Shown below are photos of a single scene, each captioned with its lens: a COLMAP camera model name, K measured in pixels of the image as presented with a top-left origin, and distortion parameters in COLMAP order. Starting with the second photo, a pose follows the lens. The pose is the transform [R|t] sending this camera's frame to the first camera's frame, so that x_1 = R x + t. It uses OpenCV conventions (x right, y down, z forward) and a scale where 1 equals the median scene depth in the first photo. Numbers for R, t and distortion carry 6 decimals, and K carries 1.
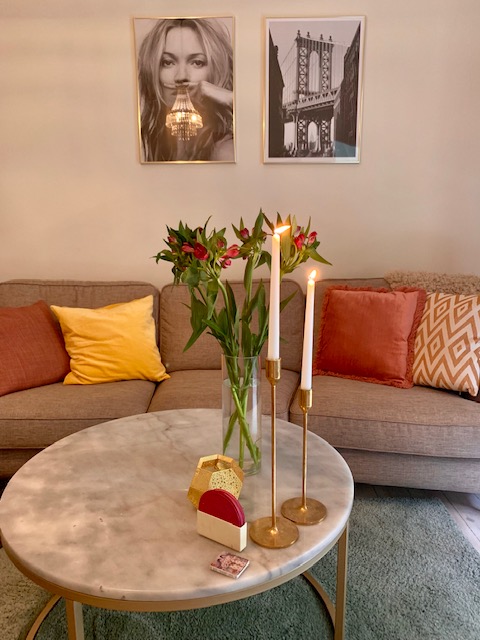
lens RADIAL K [[488.7, 0, 240.0], [0, 488.7, 320.0], [0, 0, 1]] dist [-0.004727, -0.002658]
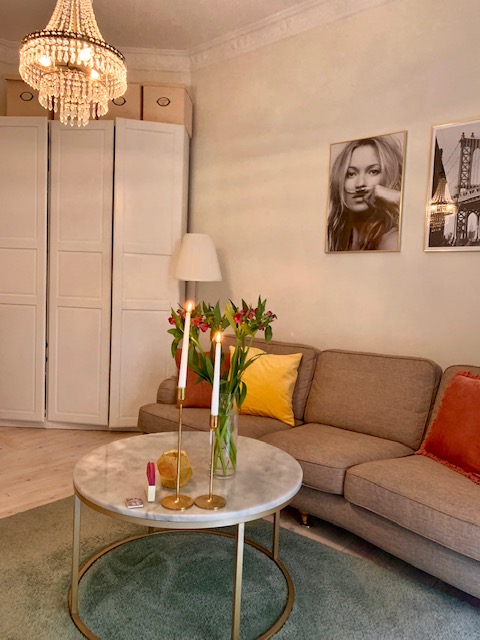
lens RADIAL K [[488.7, 0, 240.0], [0, 488.7, 320.0], [0, 0, 1]] dist [-0.004727, -0.002658]
pose [[0.764924, 0.078371, -0.639335, 0.457655], [-0.170315, 0.981853, -0.083414, -0.012532], [0.621195, 0.172694, 0.764391, -0.058748]]
